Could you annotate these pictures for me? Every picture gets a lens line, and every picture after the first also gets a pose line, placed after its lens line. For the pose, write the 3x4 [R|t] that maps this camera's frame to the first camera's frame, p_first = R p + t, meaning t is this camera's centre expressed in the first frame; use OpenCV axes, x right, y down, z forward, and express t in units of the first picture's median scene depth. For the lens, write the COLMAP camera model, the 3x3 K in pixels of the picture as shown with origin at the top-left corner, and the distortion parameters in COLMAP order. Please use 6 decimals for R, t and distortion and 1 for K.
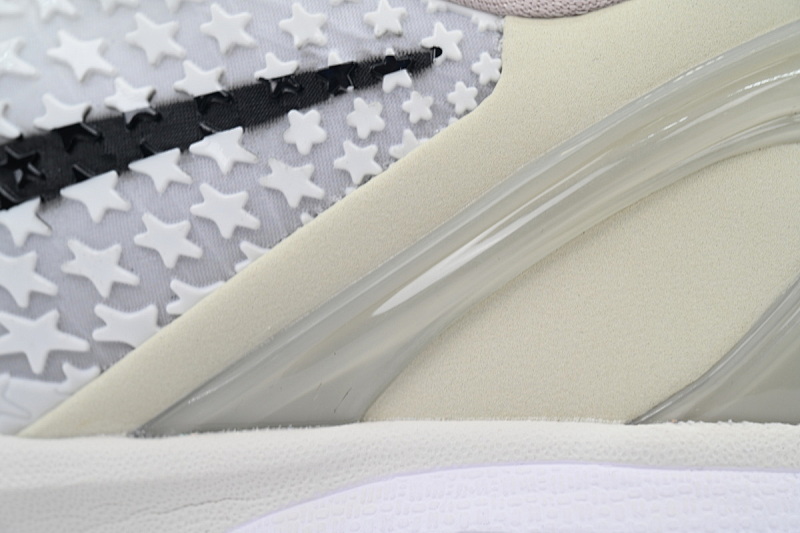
lens RADIAL K [[2658.8, 0, 400.3], [0, 2658.8, 266.3], [0, 0, 1]] dist [0.061446, 0.000000]
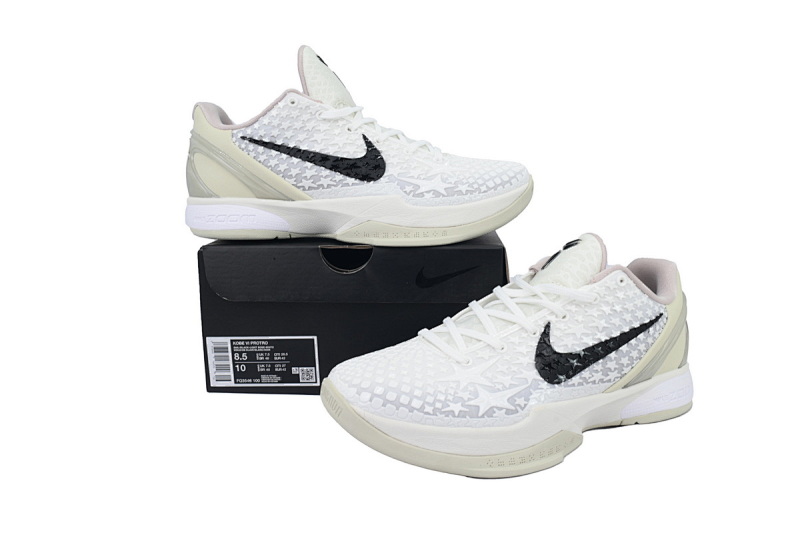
lens RADIAL K [[691.7, 0, 400.3], [0, 691.7, 266.0], [0, 0, 1]] dist [0.000616, -0.004135]
pose [[0.691739, -0.135872, 0.709251, -1.409135], [0.000343, 0.982202, 0.187827, -0.457248], [-0.722148, -0.129684, 0.679474, 0.399061]]
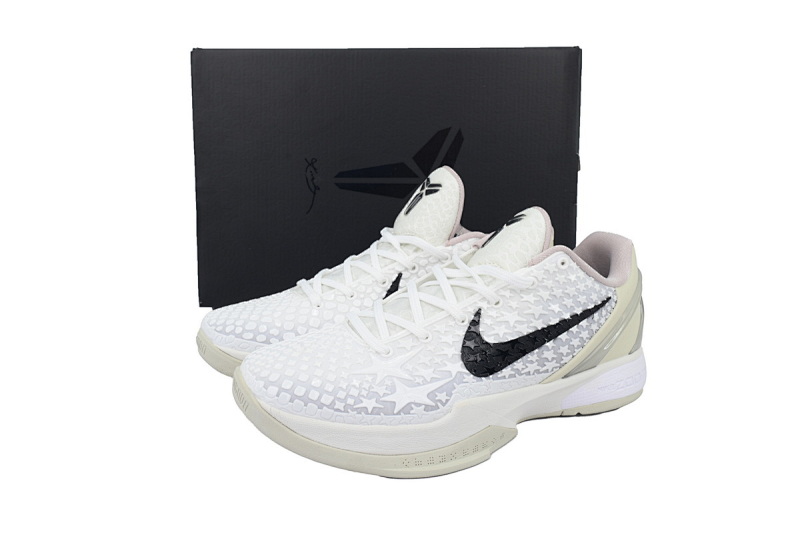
lens RADIAL K [[691.7, 0, 399.0], [0, 691.7, 267.5], [0, 0, 1]] dist [0.000616, -0.004135]
pose [[0.710217, -0.192178, 0.677244, -1.188866], [0.000893, 0.962263, 0.272120, -0.505210], [-0.703982, -0.192660, 0.683587, 0.361341]]
